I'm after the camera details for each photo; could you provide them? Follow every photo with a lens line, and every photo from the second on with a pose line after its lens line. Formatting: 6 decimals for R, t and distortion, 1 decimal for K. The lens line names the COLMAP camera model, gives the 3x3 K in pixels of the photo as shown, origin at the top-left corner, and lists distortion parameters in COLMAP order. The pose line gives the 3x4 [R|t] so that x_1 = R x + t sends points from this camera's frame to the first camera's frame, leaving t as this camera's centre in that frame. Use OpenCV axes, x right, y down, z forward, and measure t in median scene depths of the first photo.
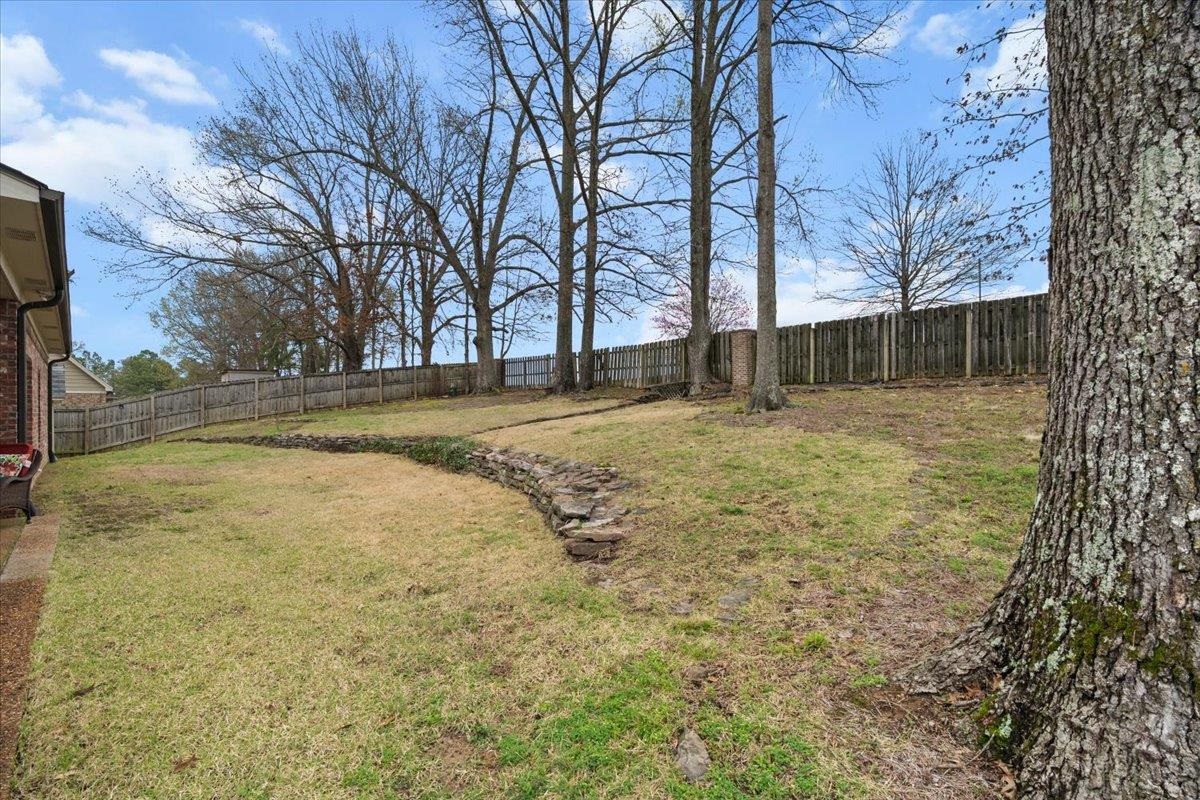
lens RADIAL K [[548.4, 0, 595.1], [0, 548.4, 411.5], [0, 0, 1]] dist [-0.001956, 0.000582]
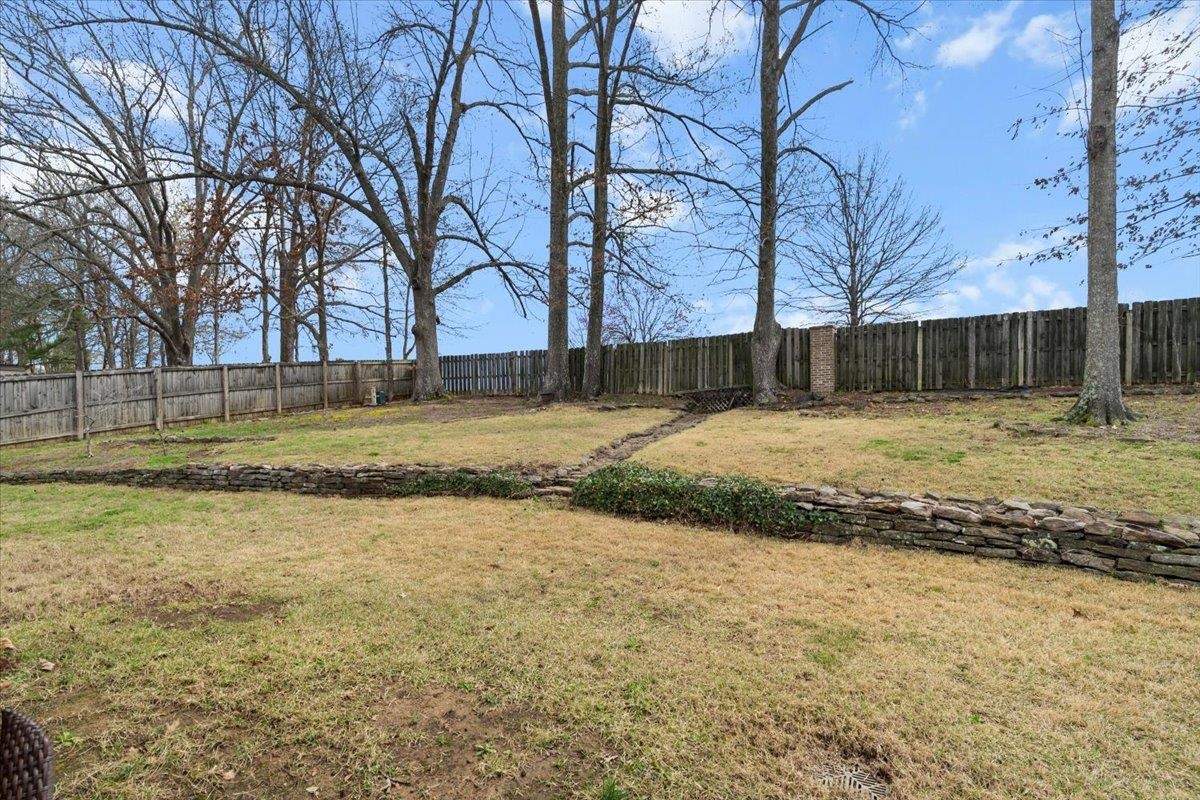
lens RADIAL K [[559.5, 0, 598.3], [0, 559.5, 437.9], [0, 0, 1]] dist [-0.000497, 0.000108]
pose [[0.949998, -0.010827, 0.312069, -0.362231], [0.002900, 0.999661, 0.025855, -0.001047], [-0.312244, -0.023657, 0.949707, 0.319729]]
